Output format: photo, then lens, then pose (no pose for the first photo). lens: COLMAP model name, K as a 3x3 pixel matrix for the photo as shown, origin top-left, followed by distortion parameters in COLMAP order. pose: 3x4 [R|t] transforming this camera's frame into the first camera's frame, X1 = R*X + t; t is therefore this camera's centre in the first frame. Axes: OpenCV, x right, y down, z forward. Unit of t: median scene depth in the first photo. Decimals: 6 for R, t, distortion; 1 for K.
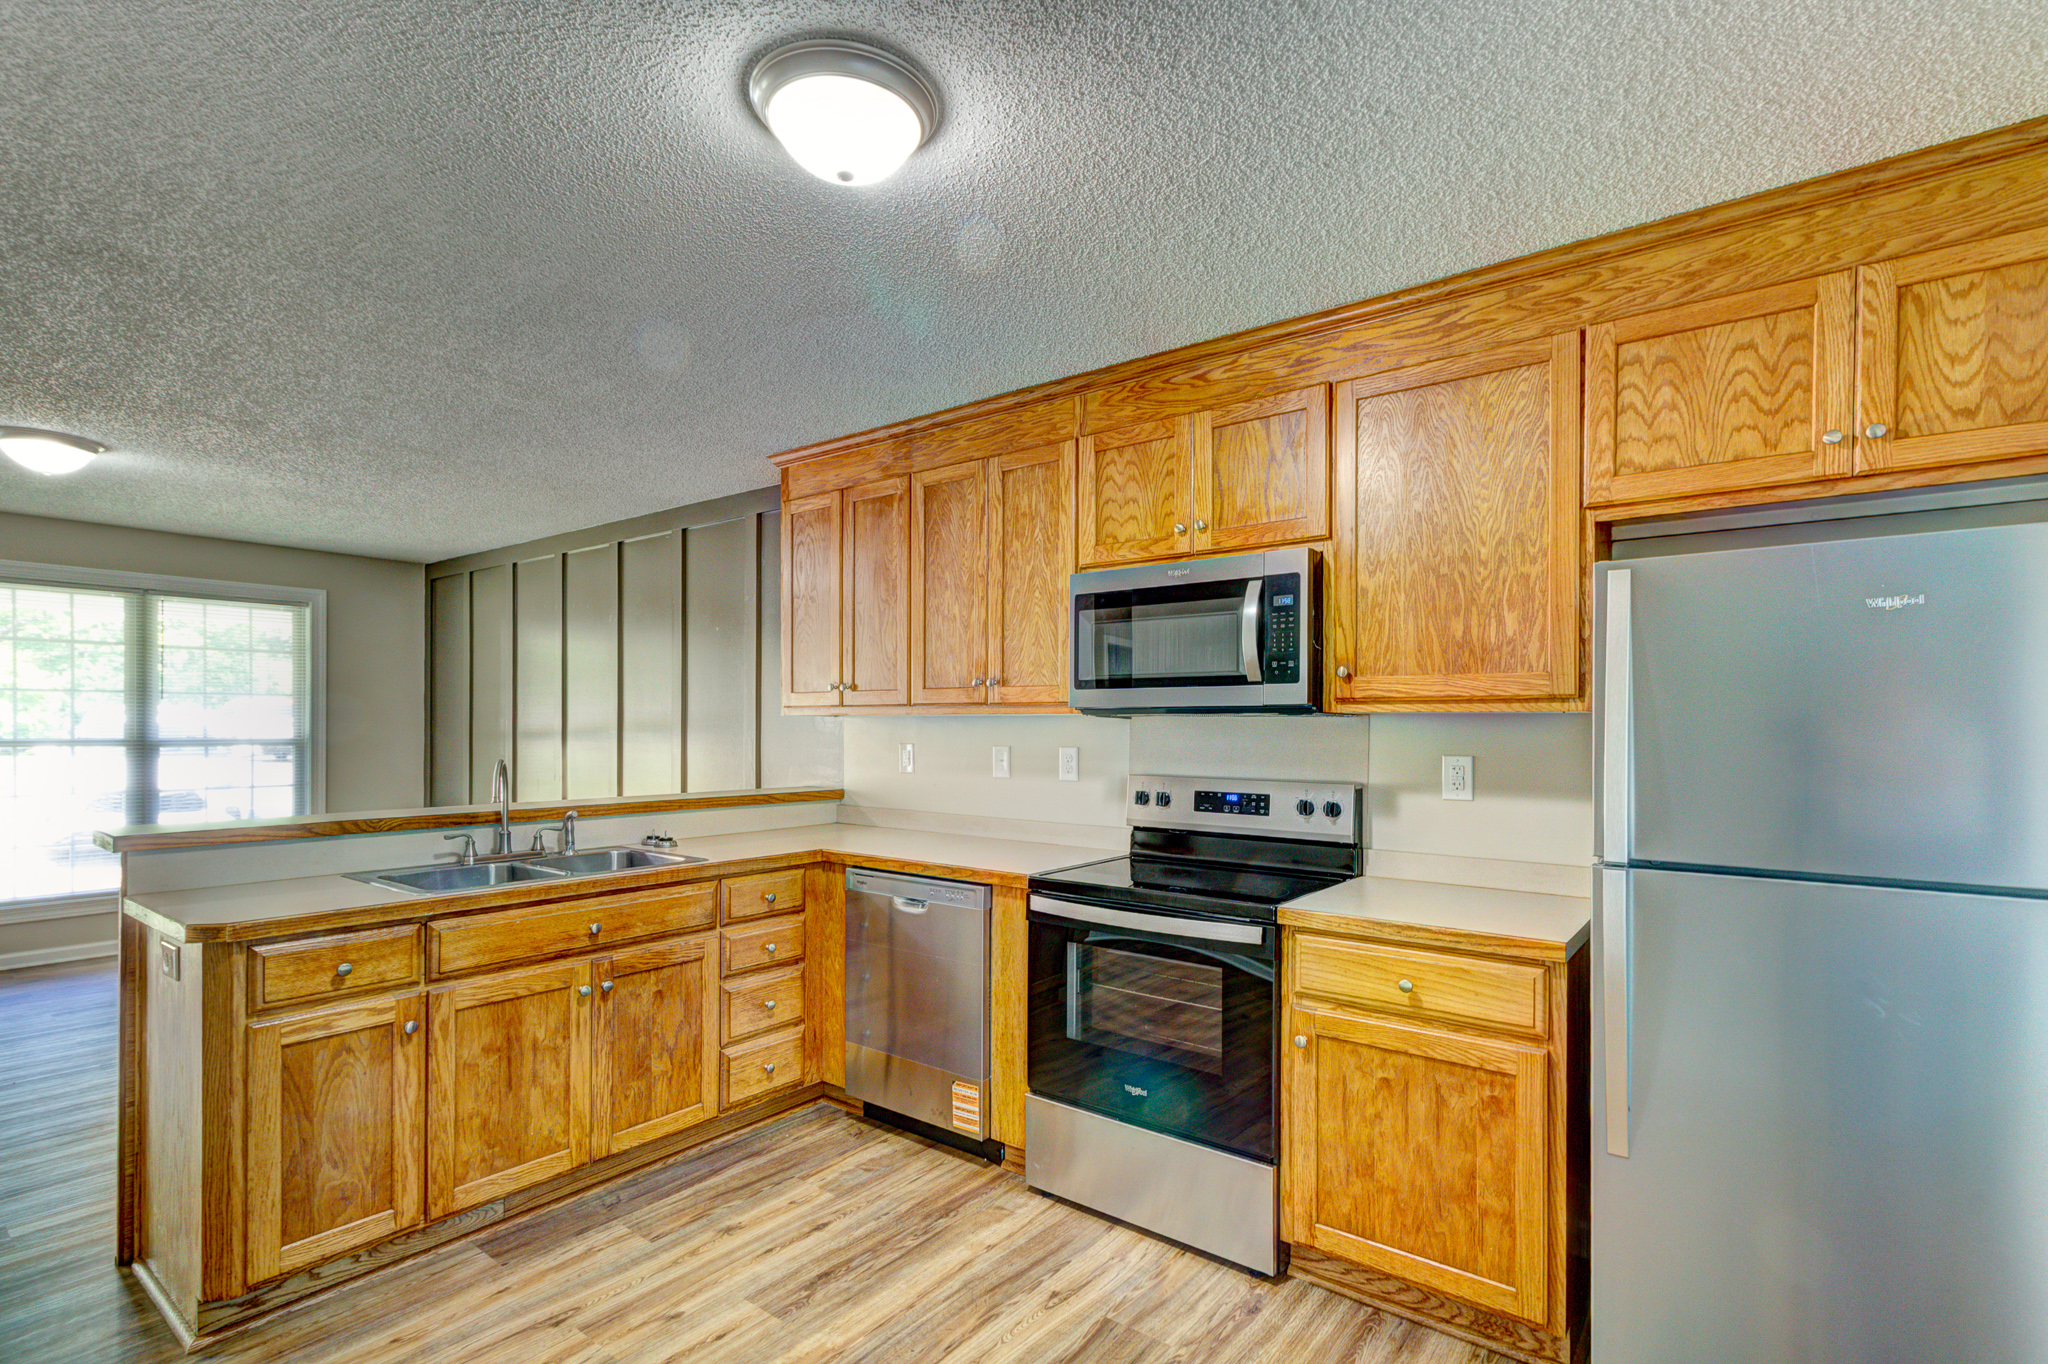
lens RADIAL K [[960.3, 0, 1032.9], [0, 960.3, 722.8], [0, 0, 1]] dist [0.000577, 0.000031]
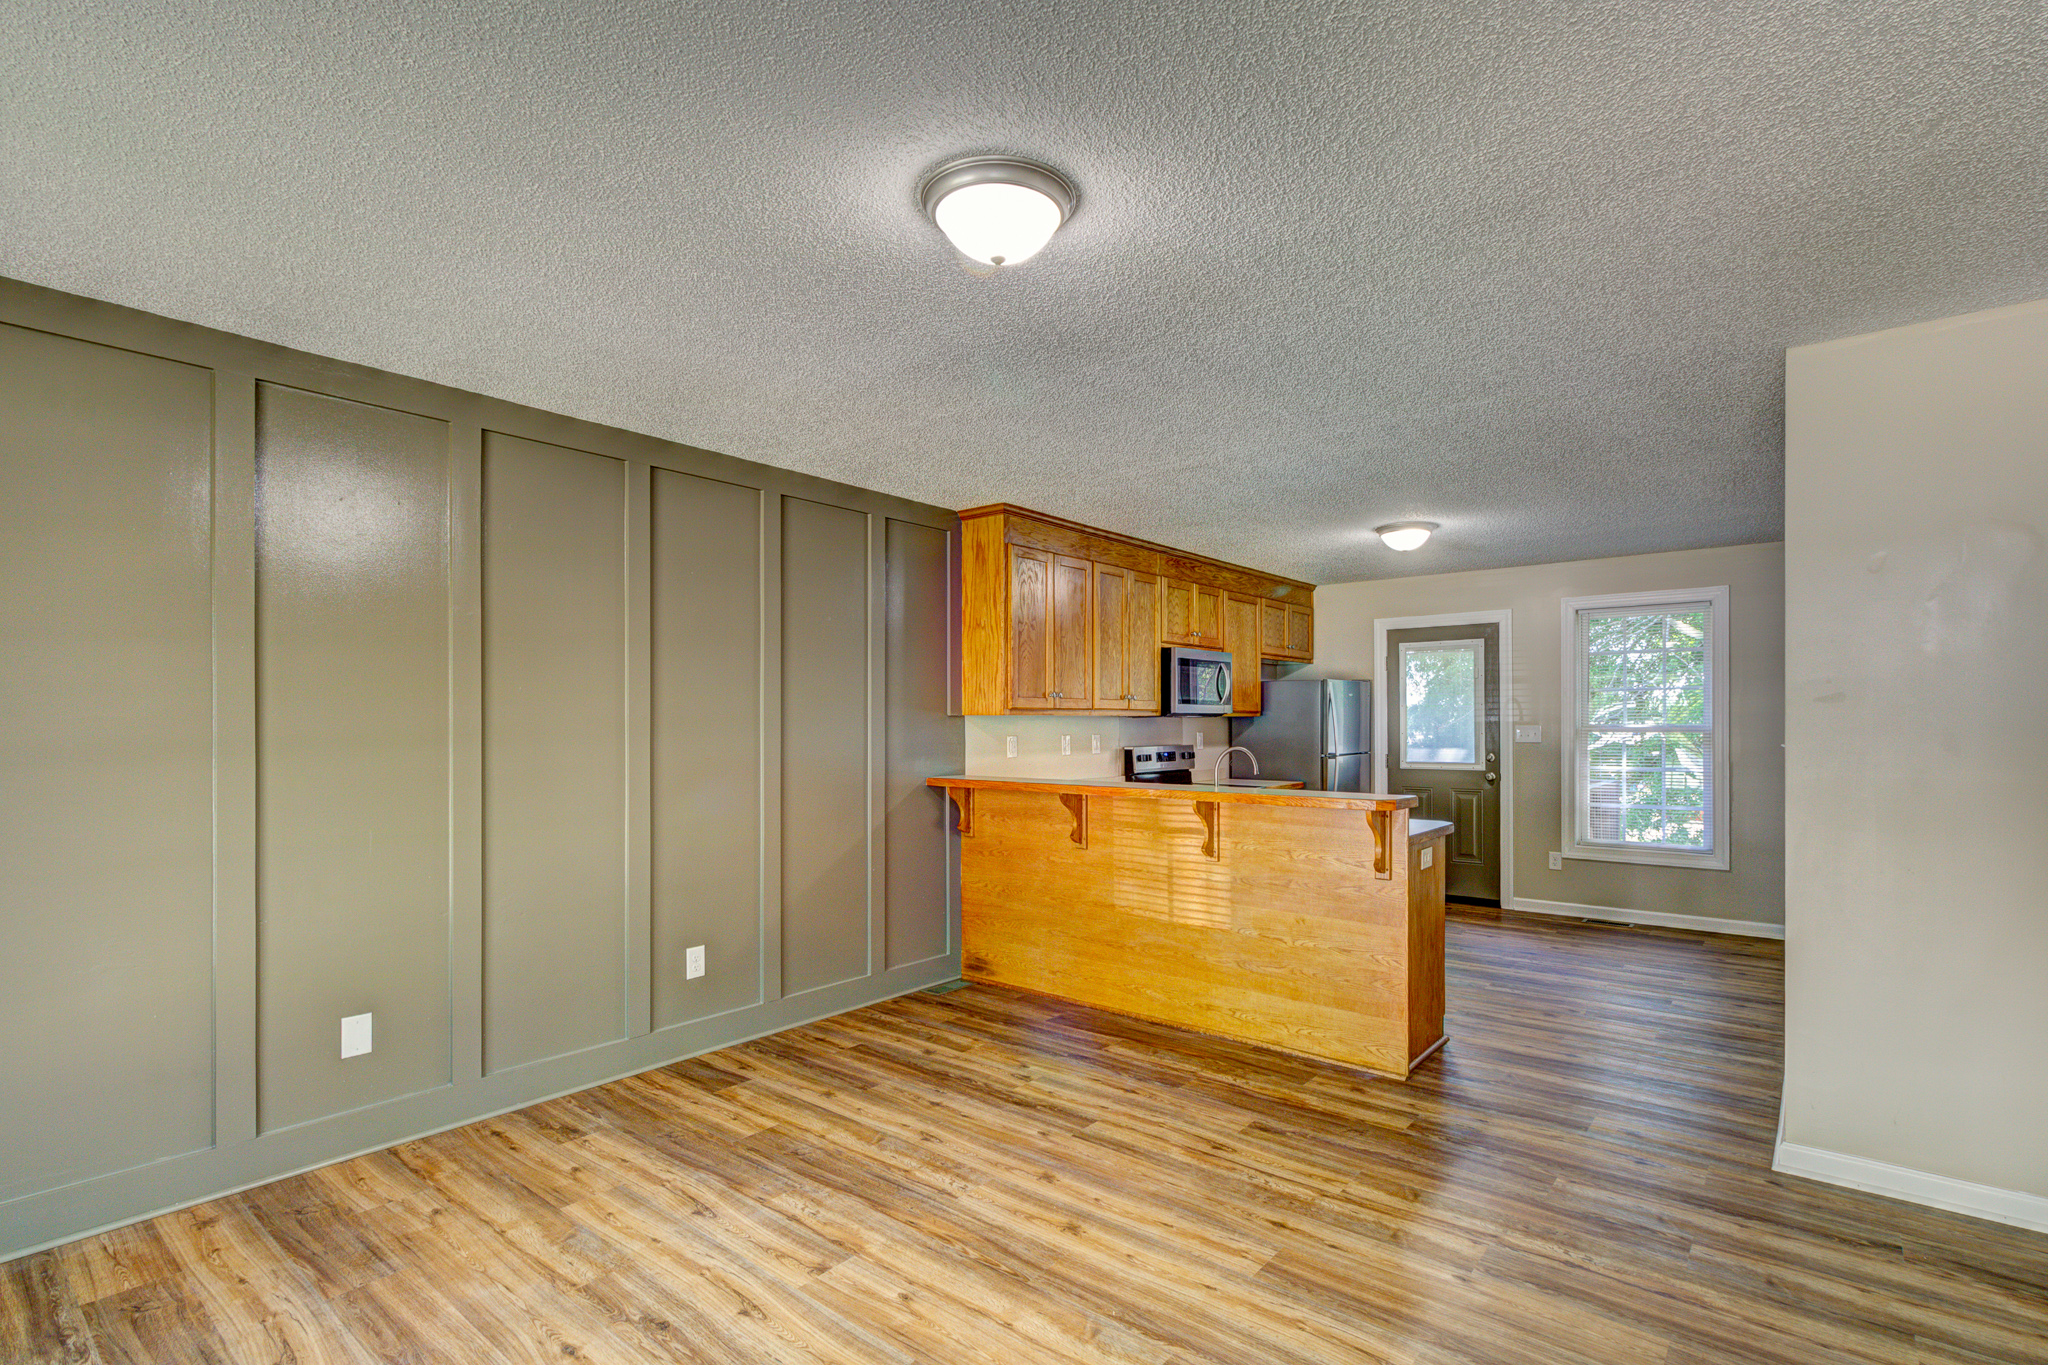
lens RADIAL K [[960.3, 0, 1032.9], [0, 960.3, 723.3], [0, 0, 1]] dist [0.000577, 0.000031]
pose [[0.032339, -0.009858, 0.999428, -1.652228], [-0.001143, 0.999950, 0.009900, -0.012034], [-0.999476, -0.001463, 0.032326, 1.025153]]
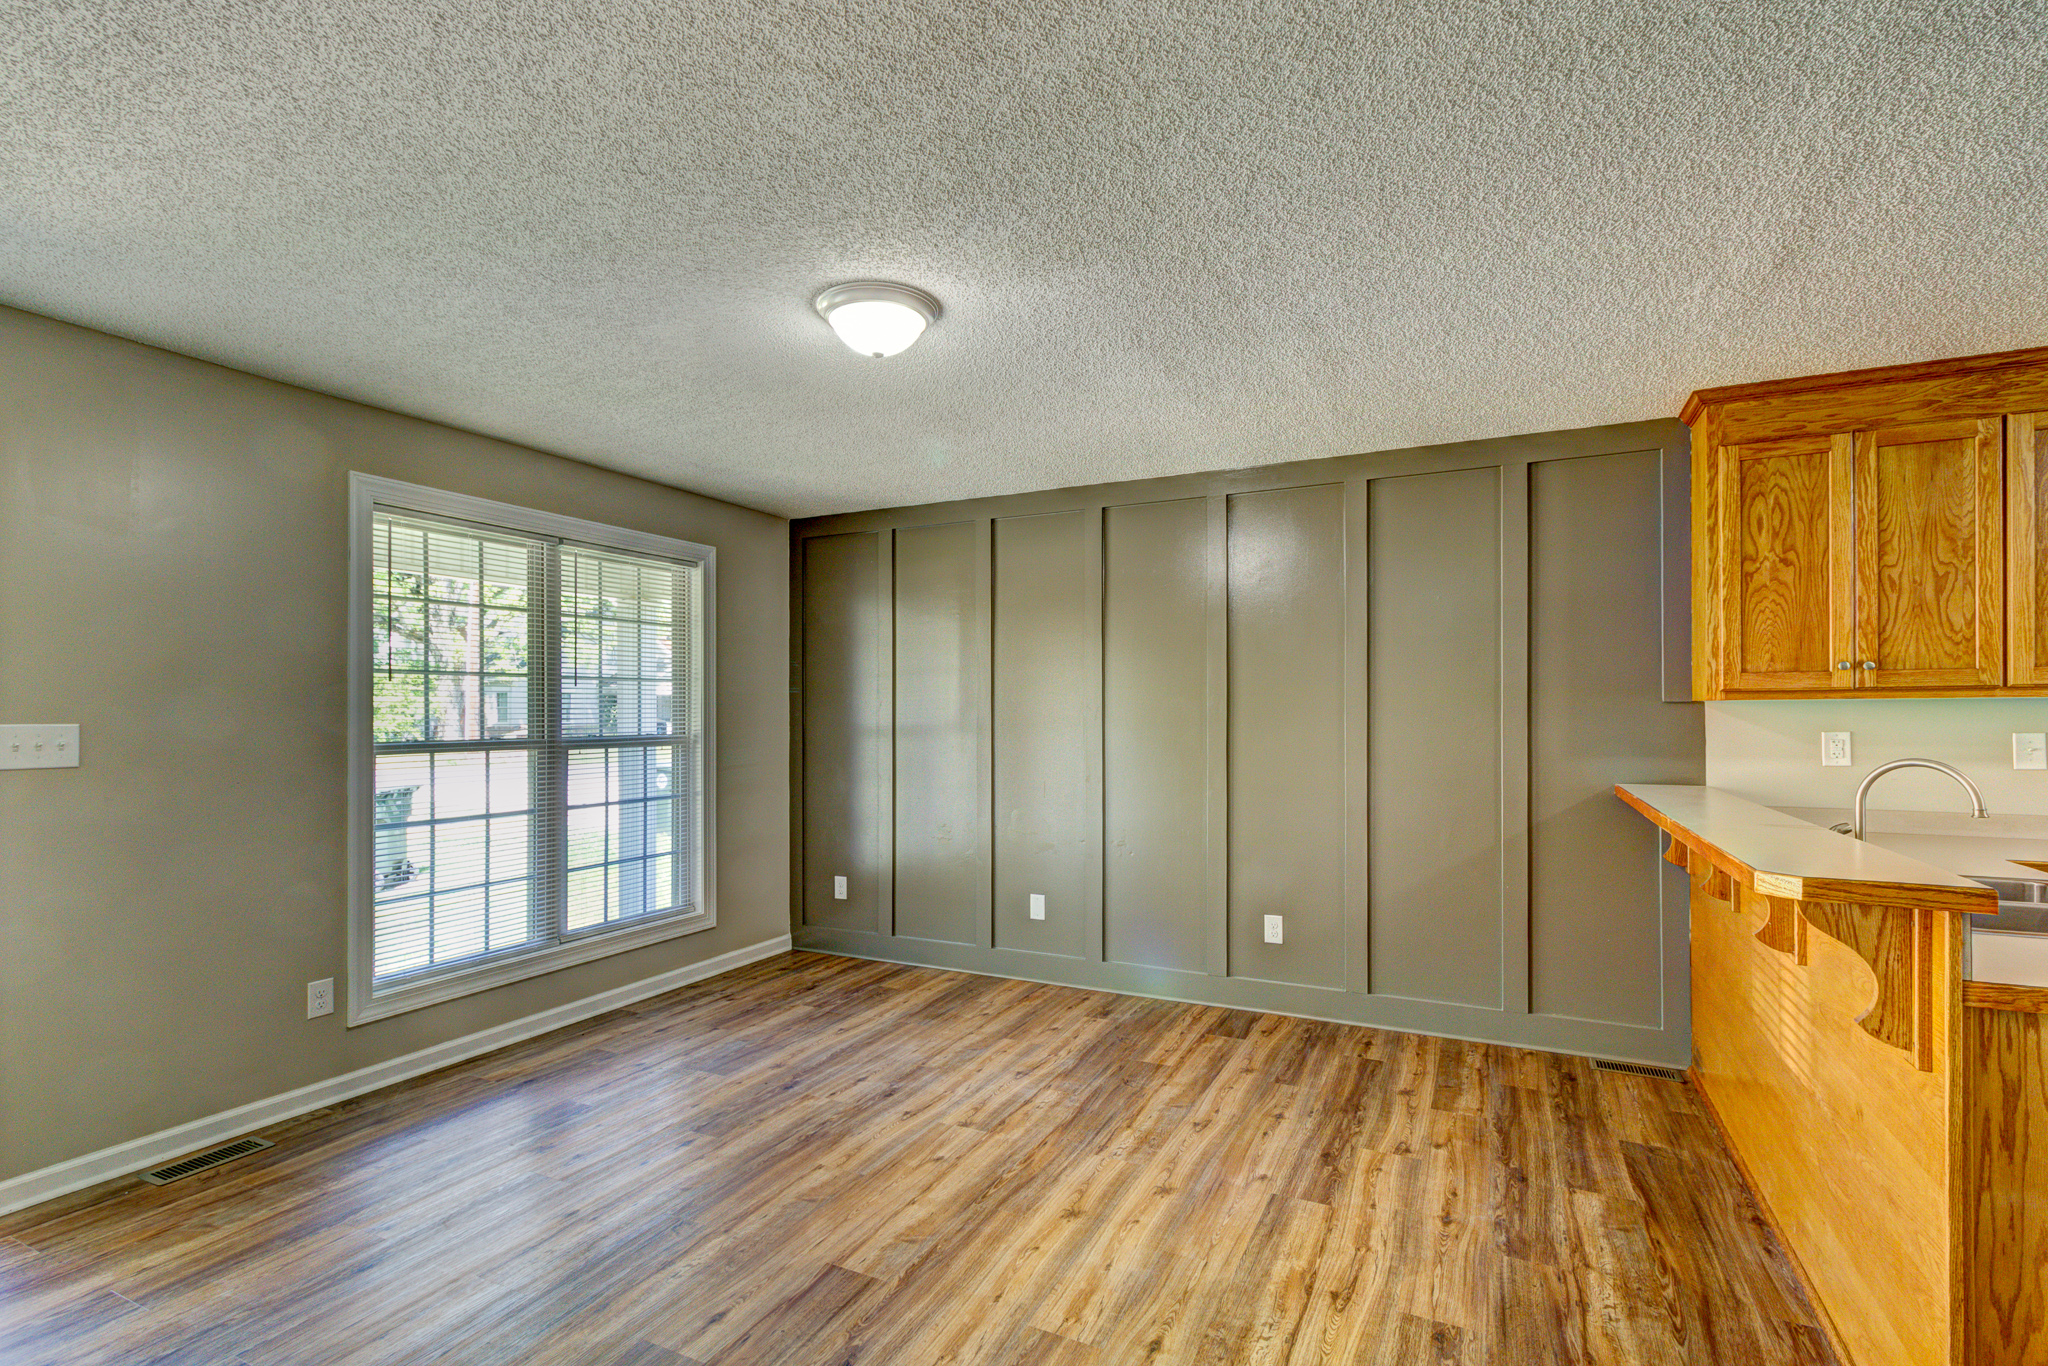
lens RADIAL K [[960.3, 0, 1032.9], [0, 960.3, 723.8], [0, 0, 1]] dist [0.000577, 0.000031]
pose [[0.980016, -0.012031, 0.198555, -1.115493], [0.009860, 0.999880, 0.011918, -0.005306], [-0.198674, -0.009722, 0.980017, 0.332320]]
